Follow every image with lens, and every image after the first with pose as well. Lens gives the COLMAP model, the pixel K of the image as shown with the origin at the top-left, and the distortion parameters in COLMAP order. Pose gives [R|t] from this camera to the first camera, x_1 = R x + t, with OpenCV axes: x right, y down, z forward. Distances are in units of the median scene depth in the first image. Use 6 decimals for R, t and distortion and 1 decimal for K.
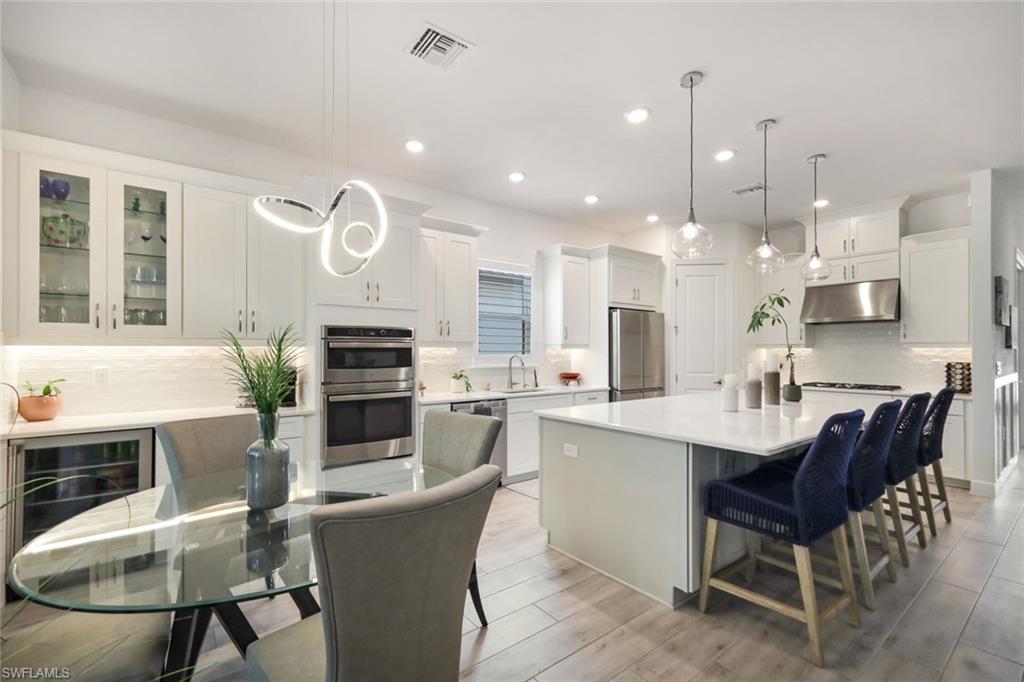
lens RADIAL K [[453.2, 0, 506.5], [0, 453.2, 345.5], [0, 0, 1]] dist [0.013138, -0.003347]
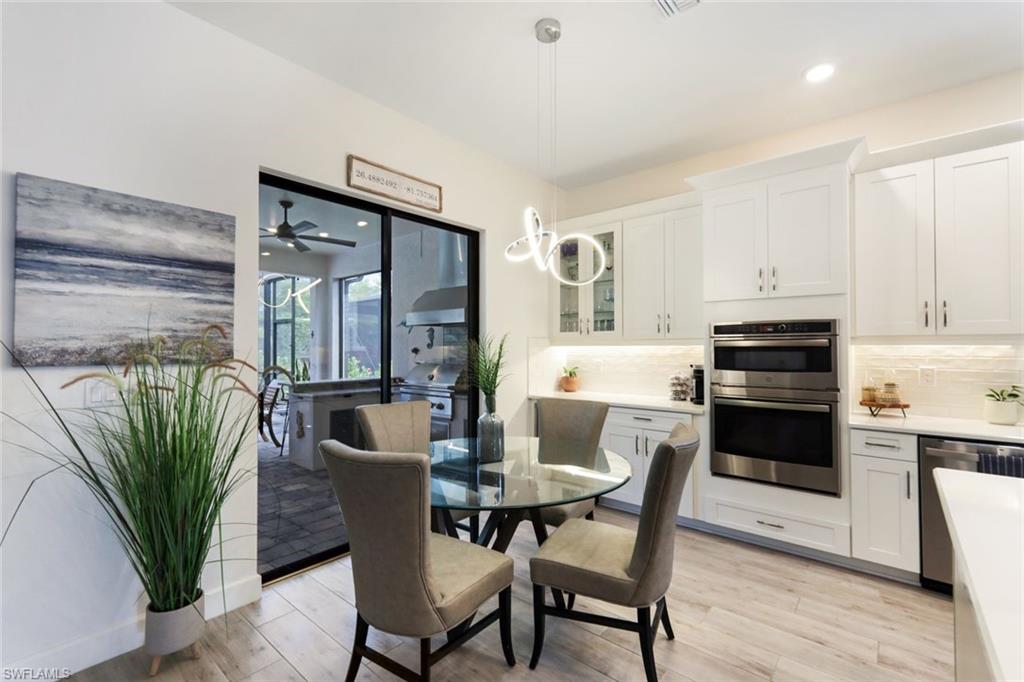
lens RADIAL K [[453.2, 0, 509.3], [0, 453.2, 340.7], [0, 0, 1]] dist [0.013138, -0.003347]
pose [[0.201329, -0.016069, -0.979392, 0.409858], [0.011818, 0.999833, -0.013975, 0.000531], [0.979452, -0.008761, 0.201485, 0.347538]]
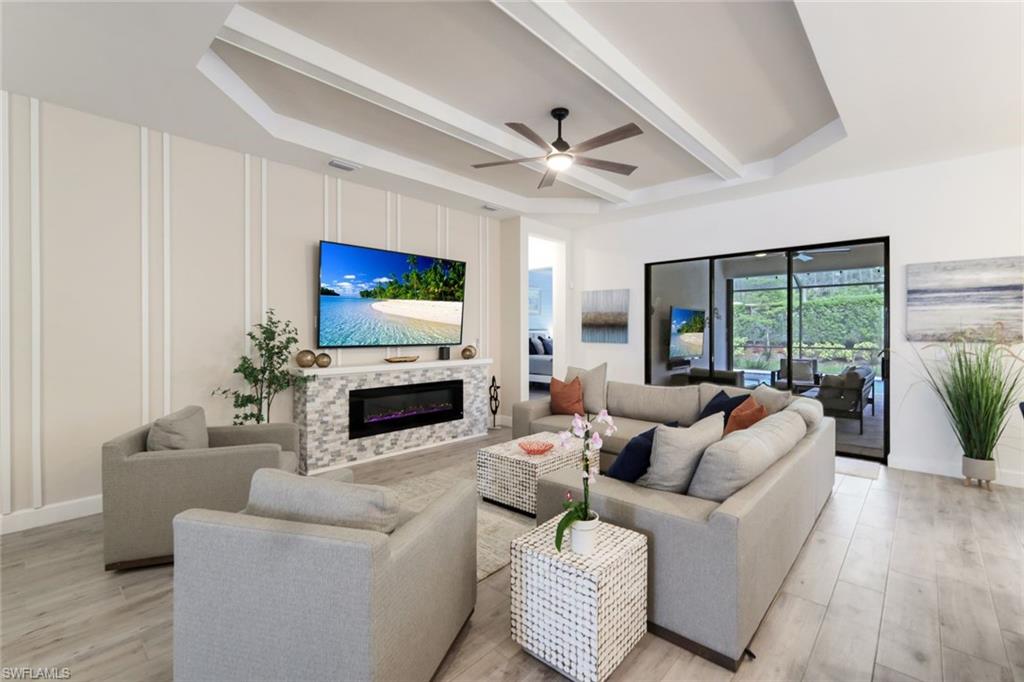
lens RADIAL K [[453.2, 0, 522.4], [0, 453.2, 334.2], [0, 0, 1]] dist [0.013138, -0.003347]
pose [[-0.985382, 0.002408, -0.170340, 1.044694], [0.002993, 0.999990, -0.003177, -0.002648], [0.170330, -0.003641, -0.985380, 0.951757]]
